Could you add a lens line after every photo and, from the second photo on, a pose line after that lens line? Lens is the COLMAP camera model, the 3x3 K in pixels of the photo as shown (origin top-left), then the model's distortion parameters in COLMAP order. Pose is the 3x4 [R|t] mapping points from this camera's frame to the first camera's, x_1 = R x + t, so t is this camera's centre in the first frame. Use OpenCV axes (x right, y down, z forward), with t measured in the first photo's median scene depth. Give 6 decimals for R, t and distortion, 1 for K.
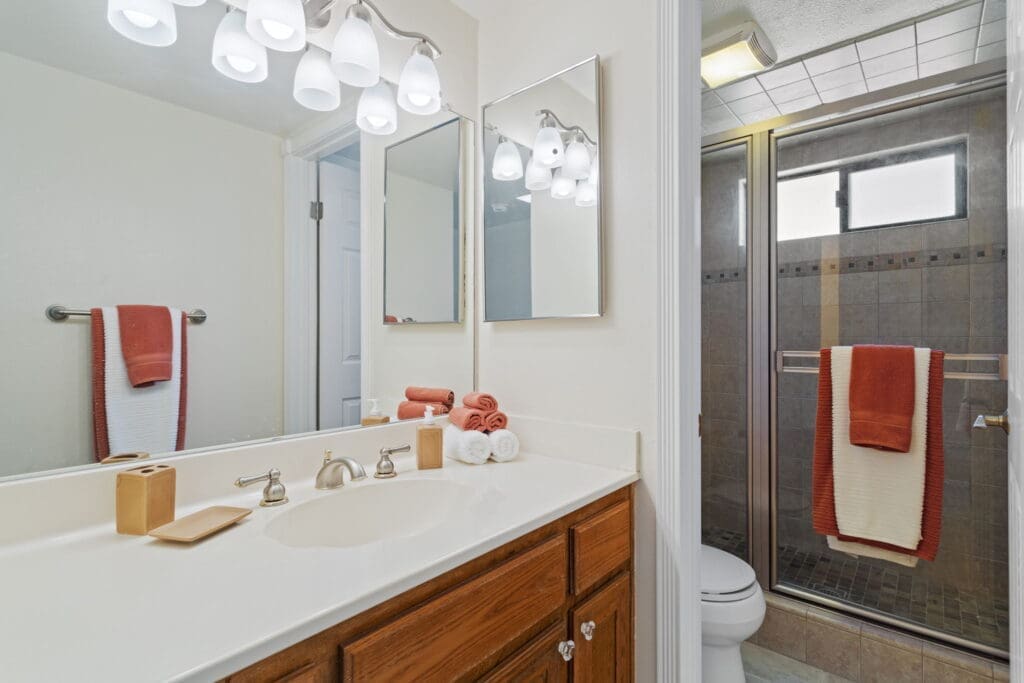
lens RADIAL K [[479.1, 0, 510.8], [0, 479.1, 337.9], [0, 0, 1]] dist [0.000342, 0.000054]
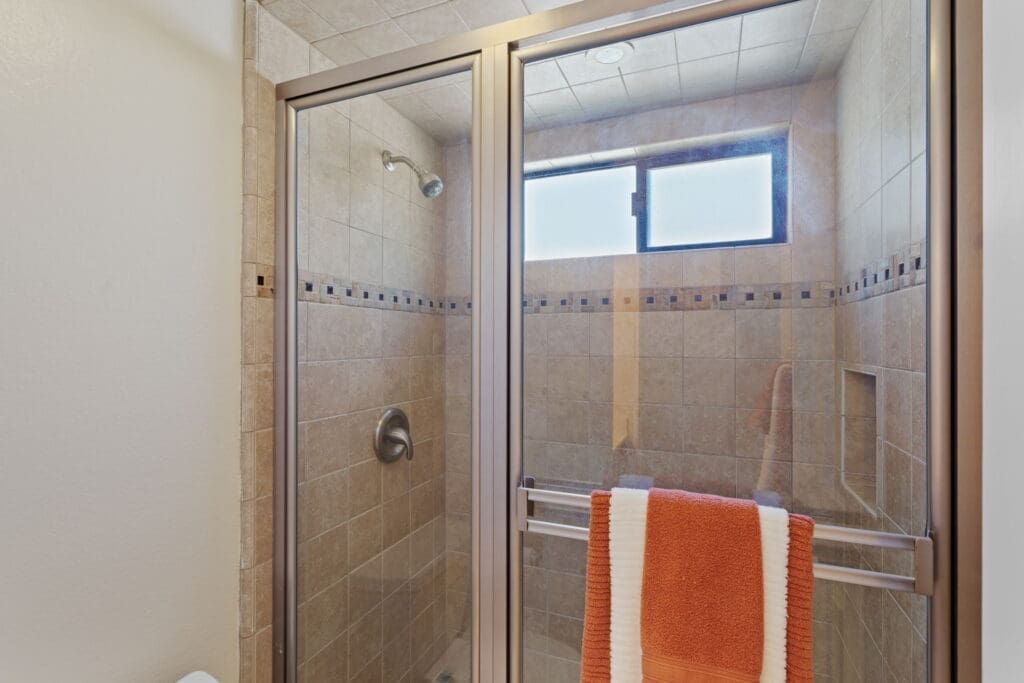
lens RADIAL K [[479.1, 0, 514.1], [0, 479.1, 340.5], [0, 0, 1]] dist [0.000342, 0.000054]
pose [[0.944865, 0.001150, 0.327458, 0.320067], [-0.000645, 0.999998, -0.001649, -0.098631], [-0.327460, 0.001347, 0.944864, 0.440155]]
